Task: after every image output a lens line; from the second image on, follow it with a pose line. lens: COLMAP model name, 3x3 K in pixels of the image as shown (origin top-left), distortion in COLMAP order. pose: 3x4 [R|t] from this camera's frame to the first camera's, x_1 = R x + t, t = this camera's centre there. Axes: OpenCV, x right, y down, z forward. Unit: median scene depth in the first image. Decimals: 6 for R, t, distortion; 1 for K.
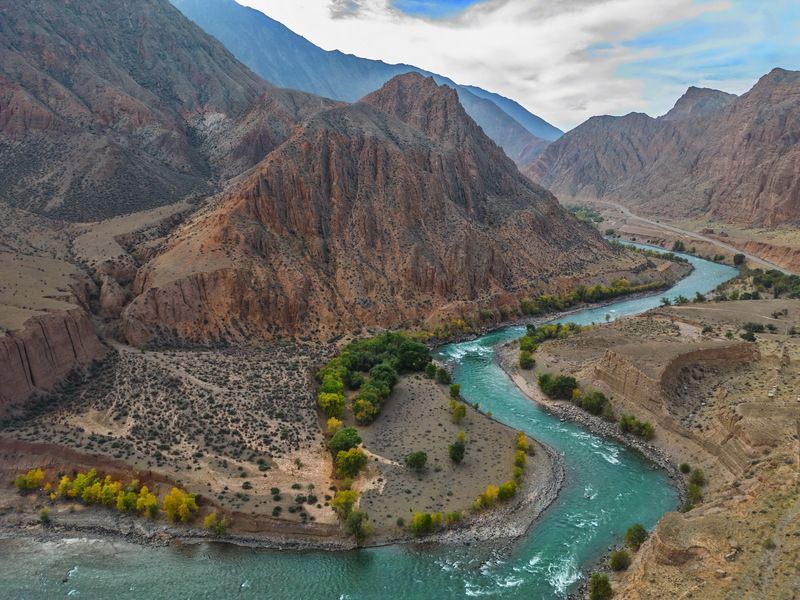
lens RADIAL K [[562.3, 0, 400.0], [0, 562.3, 300.0], [0, 0, 1]] dist [0.096911, -0.105856]
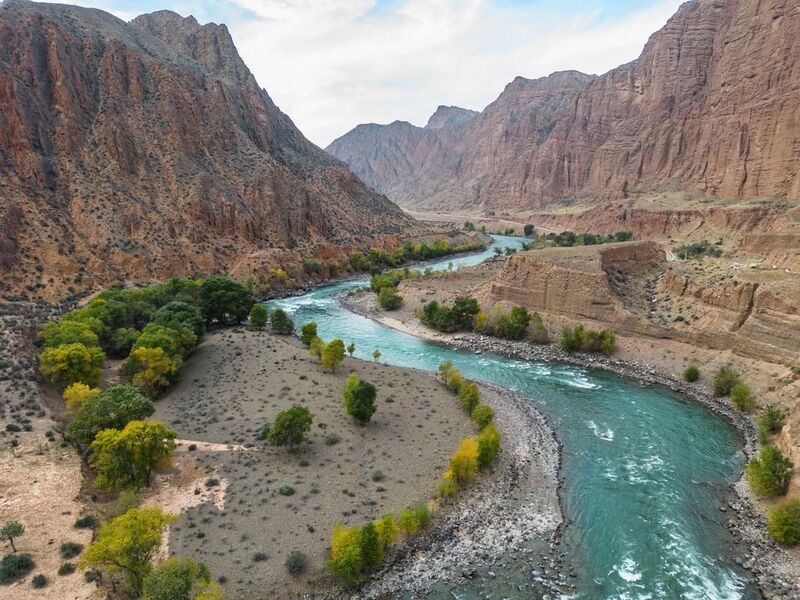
lens RADIAL K [[562.3, 0, 400.0], [0, 562.3, 300.0], [0, 0, 1]] dist [0.096911, -0.105856]
pose [[0.919092, -0.072917, 0.387238, -0.034021], [0.092737, 0.995153, -0.032720, 0.115191], [-0.382975, 0.065984, 0.921399, 0.300568]]
